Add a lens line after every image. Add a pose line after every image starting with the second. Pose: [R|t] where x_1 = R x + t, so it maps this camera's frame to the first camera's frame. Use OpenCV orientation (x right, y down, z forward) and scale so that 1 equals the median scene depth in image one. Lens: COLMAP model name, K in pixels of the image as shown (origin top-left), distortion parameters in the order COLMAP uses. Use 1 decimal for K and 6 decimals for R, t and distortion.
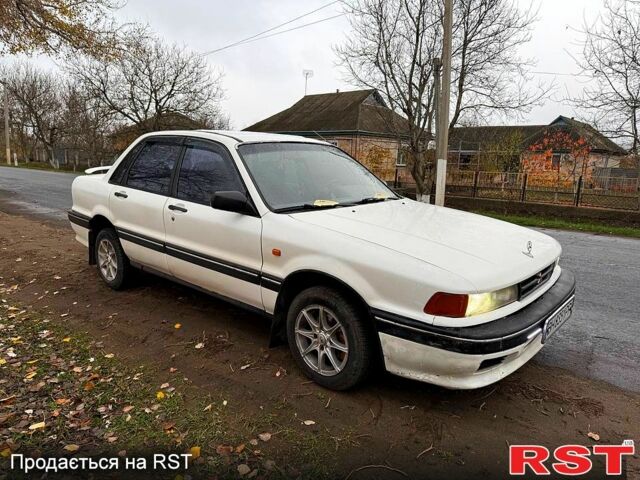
lens RADIAL K [[455.5, 0, 320.0], [0, 455.5, 240.0], [0, 0, 1]] dist [-0.001474, -0.005818]
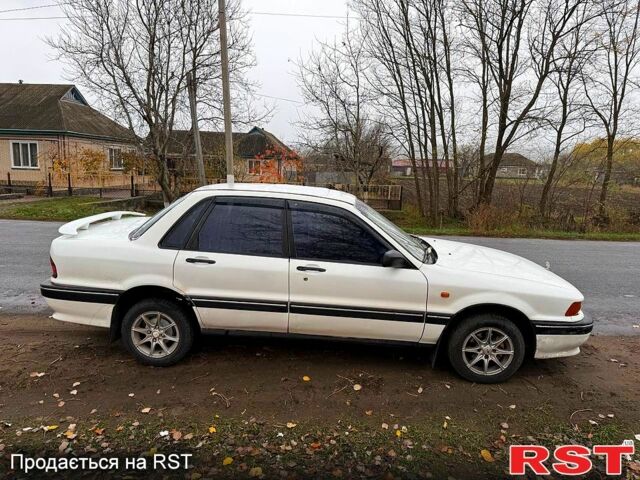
lens RADIAL K [[439.6, 0, 320.0], [0, 439.6, 240.0], [0, 0, 1]] dist [0.002162, -0.001403]
pose [[0.779260, -0.107238, 0.617458, -1.053808], [0.101401, 0.993844, 0.044634, -0.205773], [-0.618443, 0.027829, 0.785336, 0.213837]]
